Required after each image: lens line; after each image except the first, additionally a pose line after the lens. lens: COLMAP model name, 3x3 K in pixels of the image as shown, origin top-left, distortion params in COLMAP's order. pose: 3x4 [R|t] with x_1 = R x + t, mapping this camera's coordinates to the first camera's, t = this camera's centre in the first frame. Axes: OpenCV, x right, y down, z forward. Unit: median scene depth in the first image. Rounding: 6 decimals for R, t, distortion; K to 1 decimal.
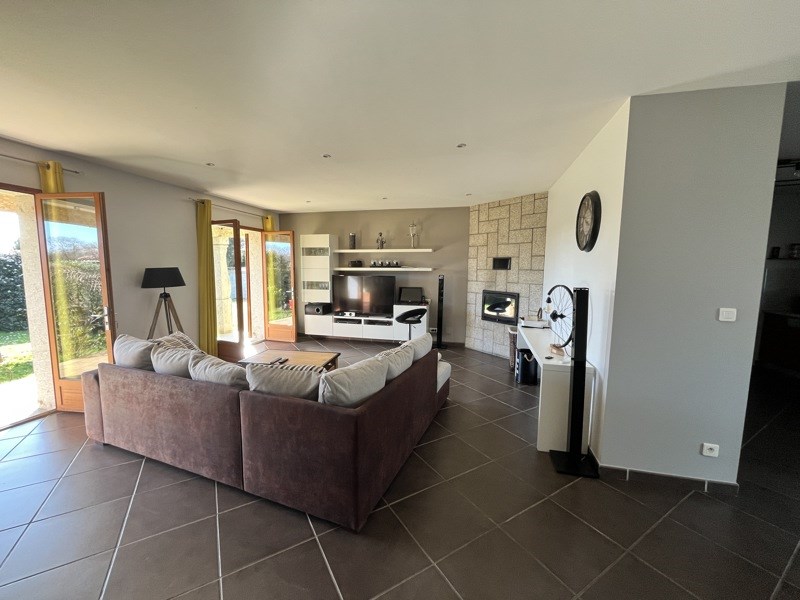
lens RADIAL K [[323.4, 0, 400.7], [0, 323.4, 299.9], [0, 0, 1]] dist [-0.001787, -0.000180]
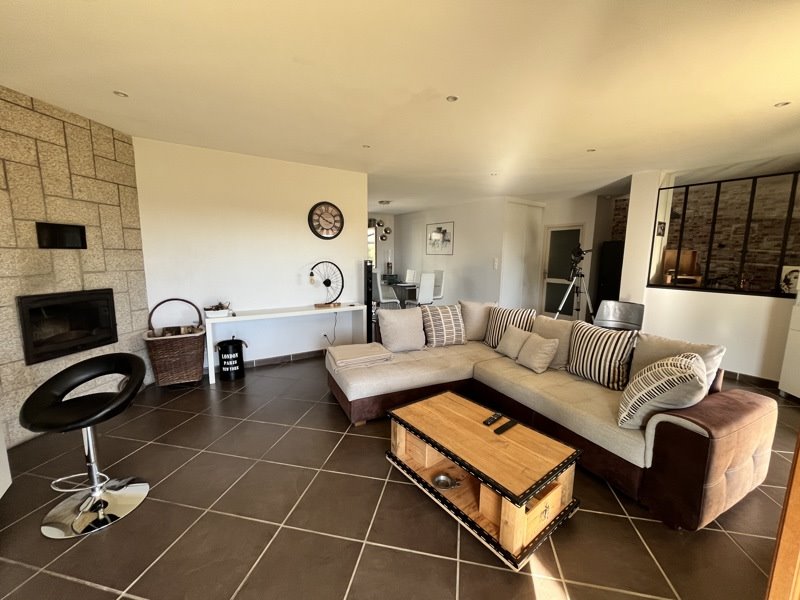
lens RADIAL K [[323.4, 0, 399.9], [0, 323.4, 298.1], [0, 0, 1]] dist [-0.001787, -0.000180]
pose [[-0.731222, -0.105584, 0.673919, -0.418282], [0.053138, 0.976130, 0.210588, -0.096718], [-0.680067, 0.189797, -0.708157, 1.021428]]
